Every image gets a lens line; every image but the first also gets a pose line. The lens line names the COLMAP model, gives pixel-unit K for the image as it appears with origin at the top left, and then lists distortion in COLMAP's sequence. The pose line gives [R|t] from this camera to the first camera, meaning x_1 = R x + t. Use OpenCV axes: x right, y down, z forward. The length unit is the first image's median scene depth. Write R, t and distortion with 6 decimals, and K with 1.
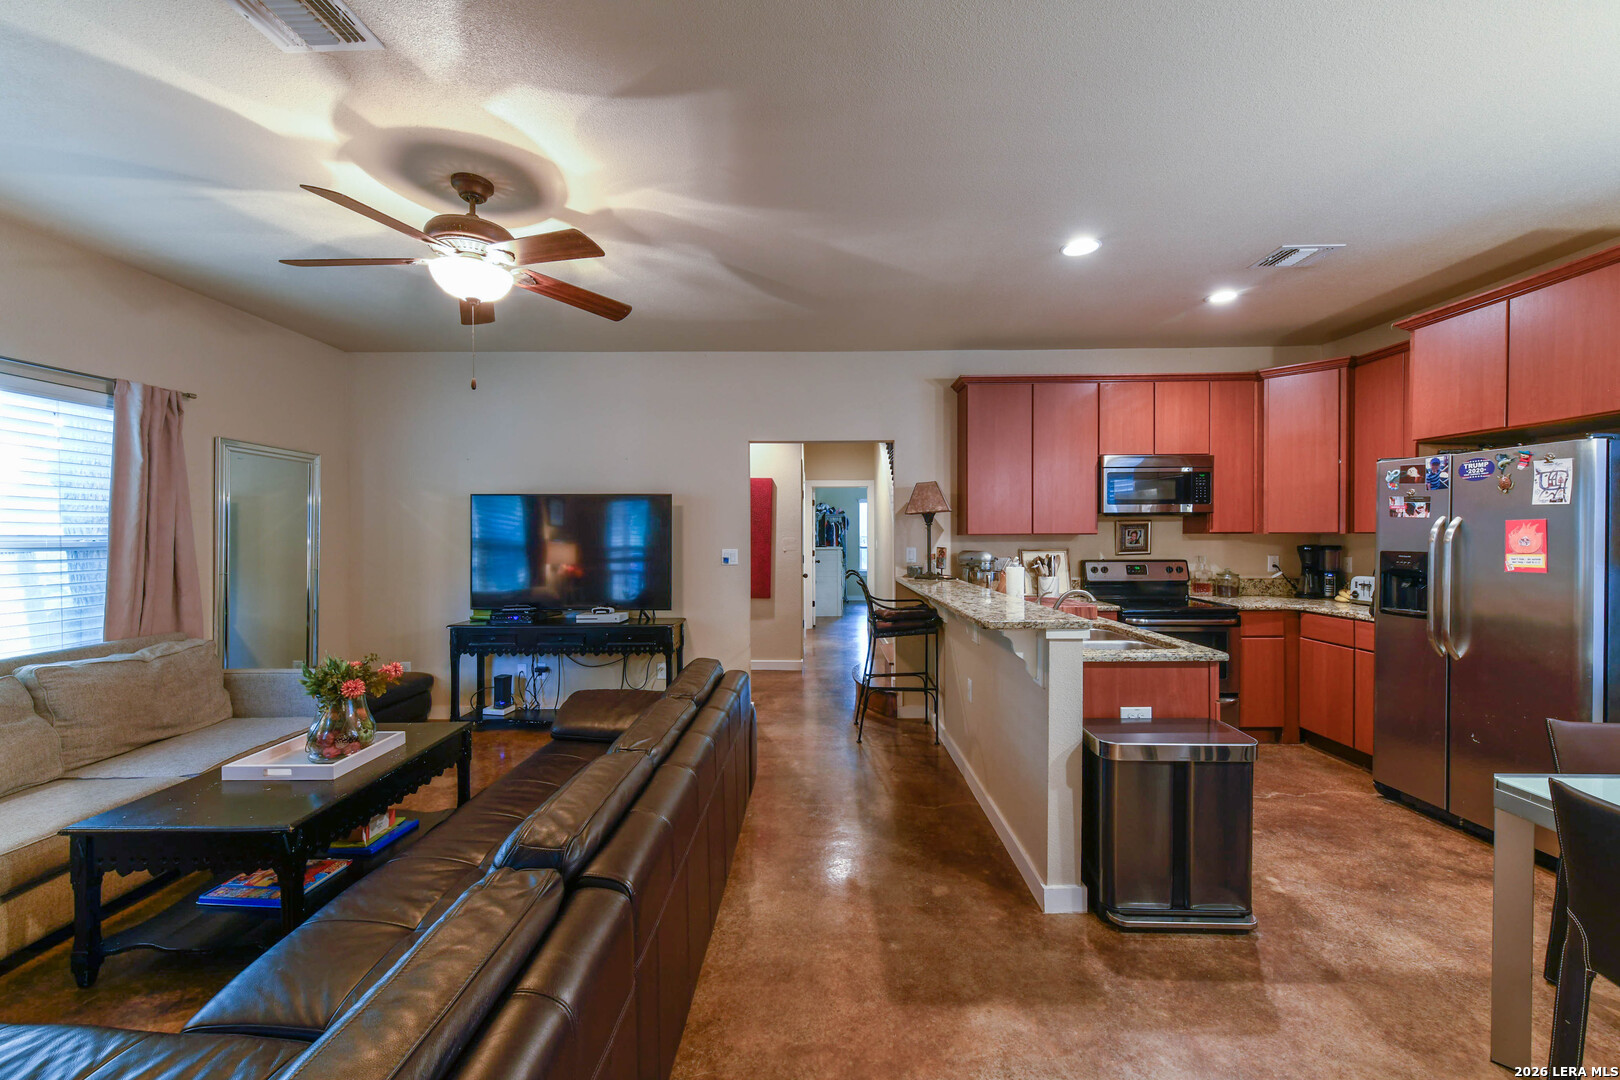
lens RADIAL K [[641.5, 0, 804.7], [0, 641.5, 540.4], [0, 0, 1]] dist [0.000104, -0.000588]
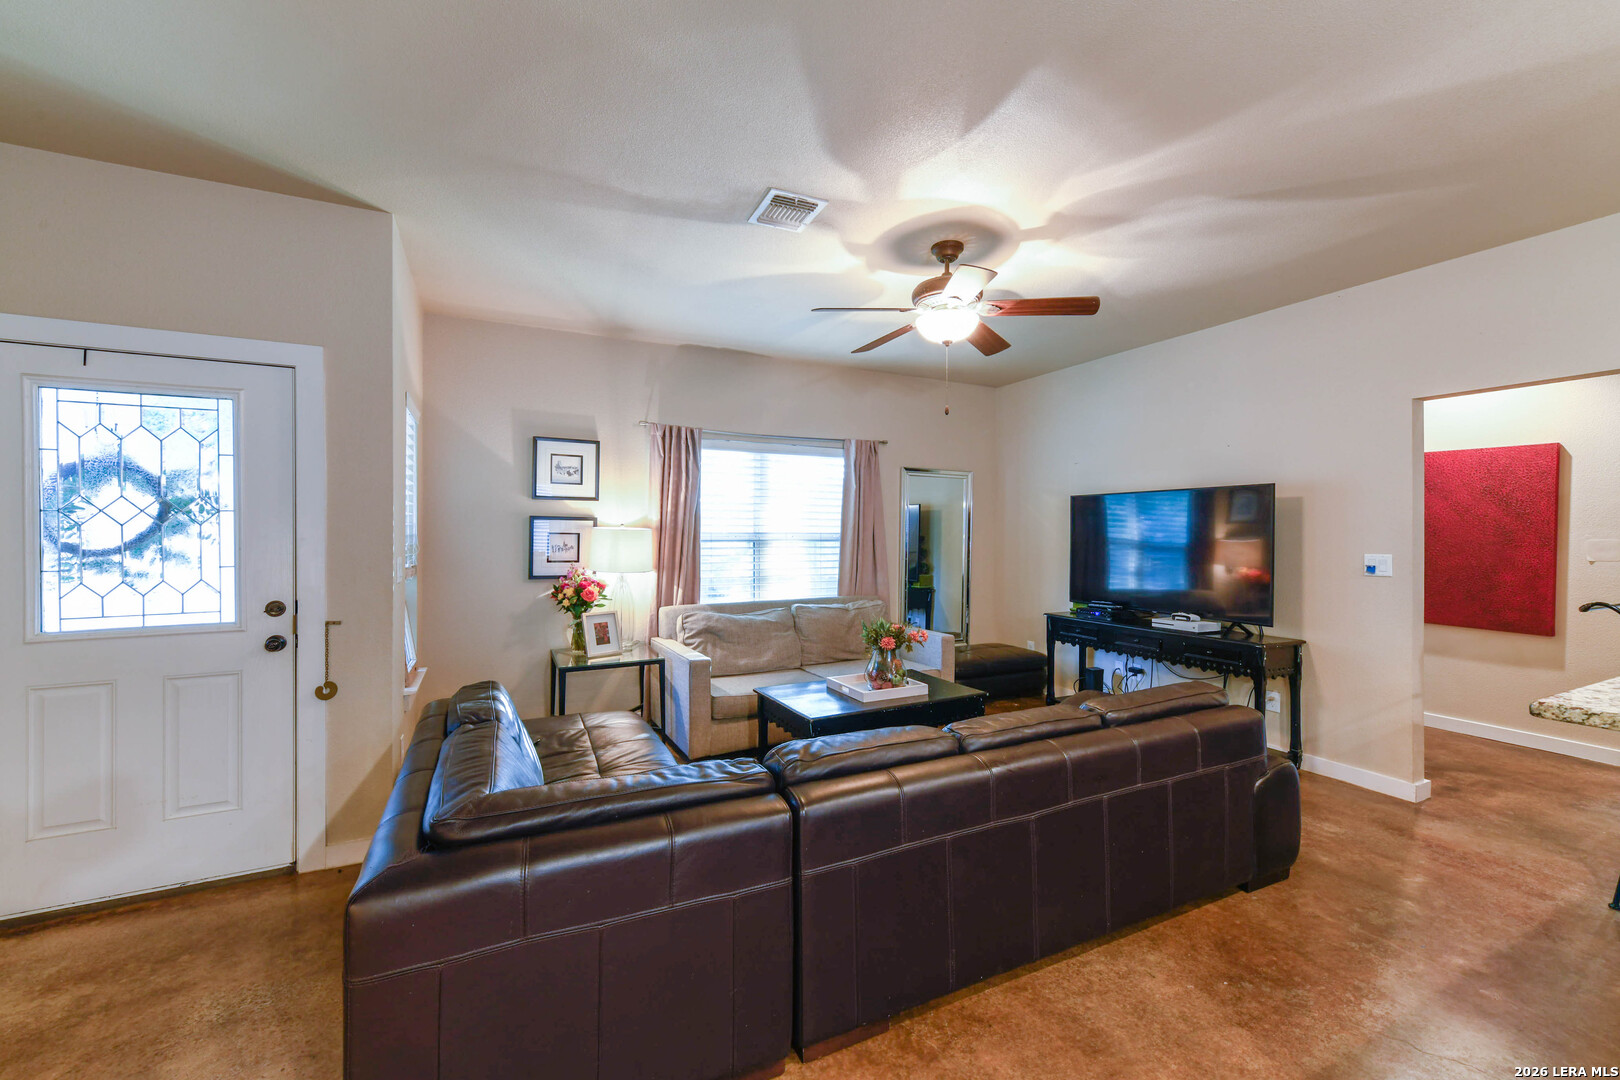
lens RADIAL K [[638.2, 0, 819.3], [0, 638.2, 532.1], [0, 0, 1]] dist [0.000367, 0.000161]
pose [[0.458808, 0.001518, -0.888534, 0.343014], [-0.009600, 0.999949, -0.003249, -0.003815], [0.888484, 0.010021, 0.458799, 0.171186]]
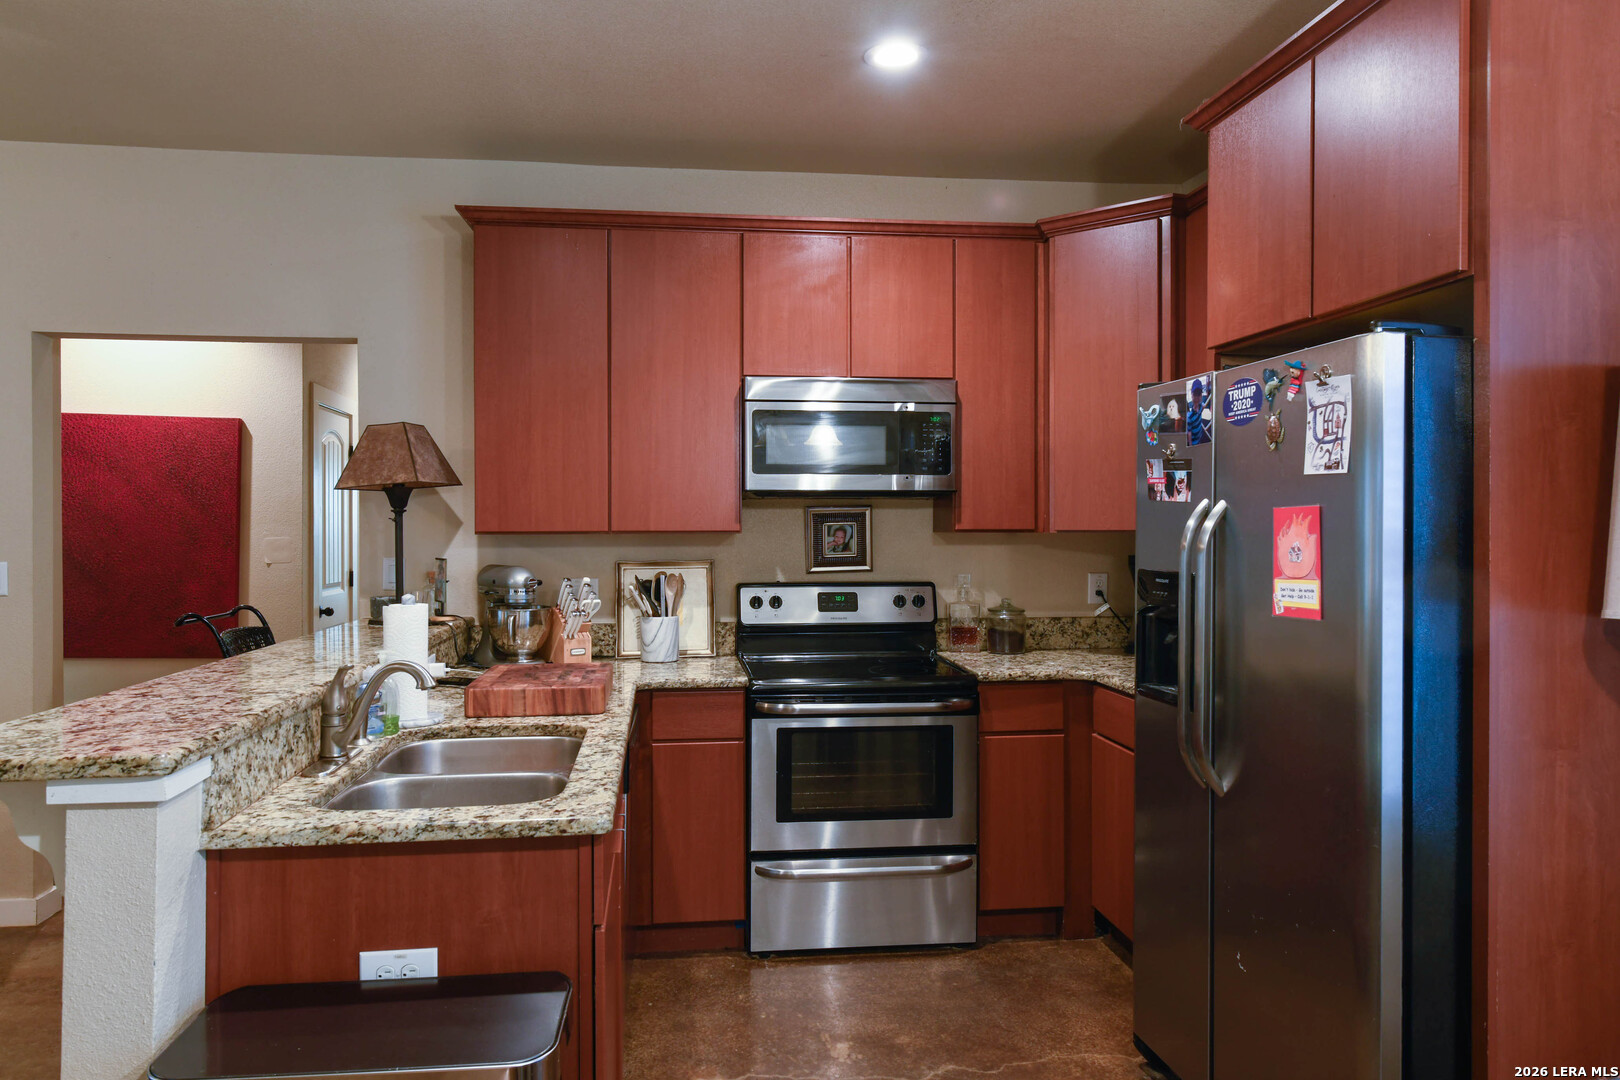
lens RADIAL K [[1070.5, 0, 805.4], [0, 1070.5, 536.9], [0, 0, 1]] dist [0.007199, 0.000913]
pose [[0.991509, 0.002476, 0.130013, 0.550422], [-0.002146, 0.999994, -0.002678, -0.005800], [-0.130019, 0.002376, 0.991509, 0.218099]]
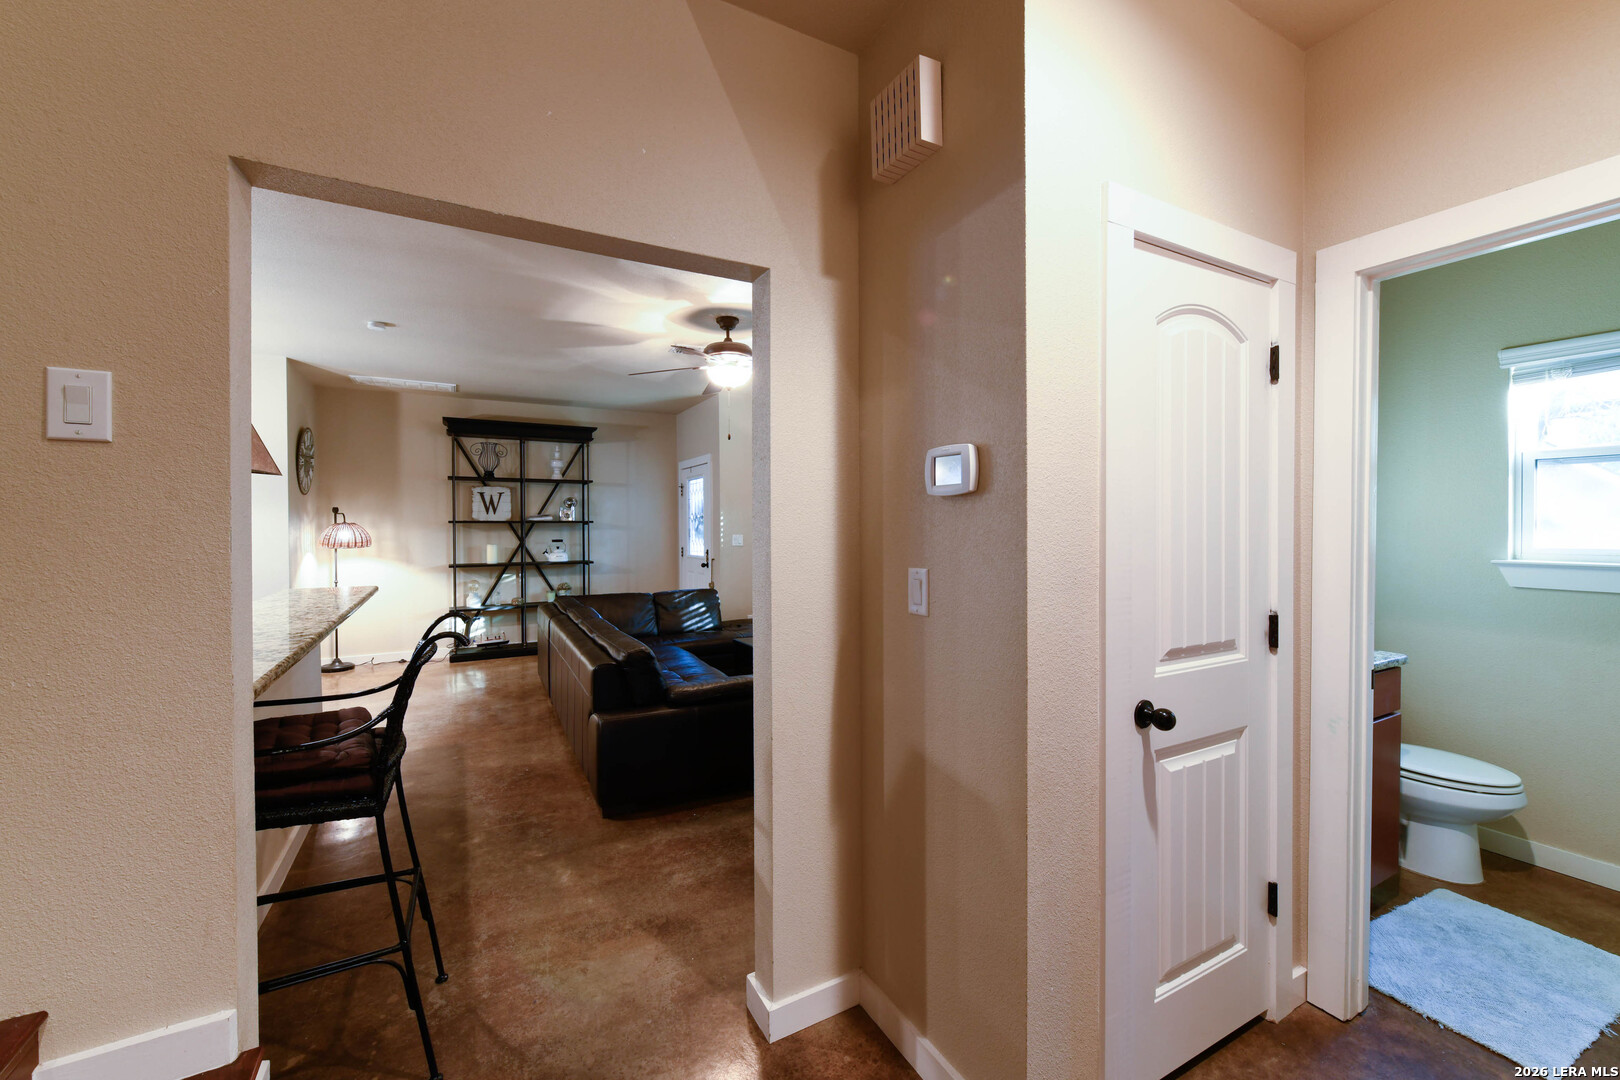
lens RADIAL K [[641.5, 0, 804.7], [0, 641.5, 540.4], [0, 0, 1]] dist [0.000104, -0.000588]
pose [[-0.869790, 0.011533, -0.493286, 0.109778], [-0.002837, 0.999593, 0.028373, -0.015241], [0.493413, 0.026078, -0.869404, 1.981224]]
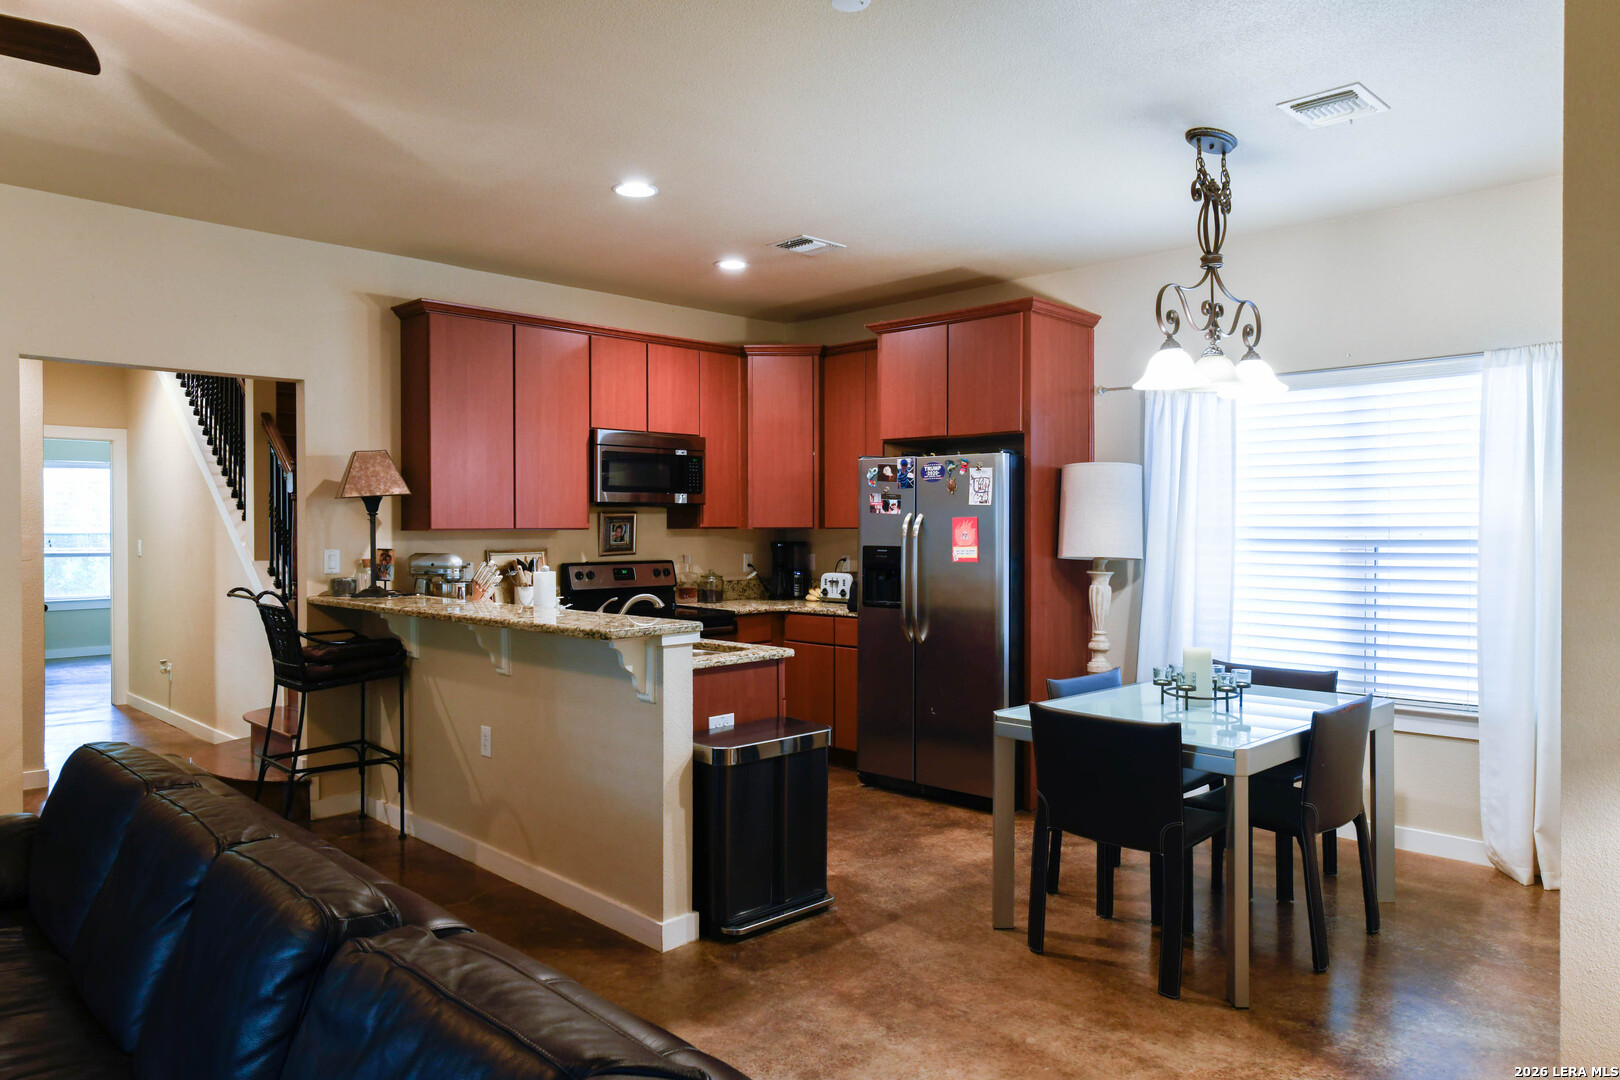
lens RADIAL K [[1080.7, 0, 810.0], [0, 1080.7, 540.0], [0, 0, 1]] dist [0.004352, 0.000473]
pose [[0.696043, -0.006332, 0.717972, -0.415054], [0.006040, 0.999977, 0.002963, 0.001389], [-0.717975, 0.002274, 0.696065, -0.147952]]
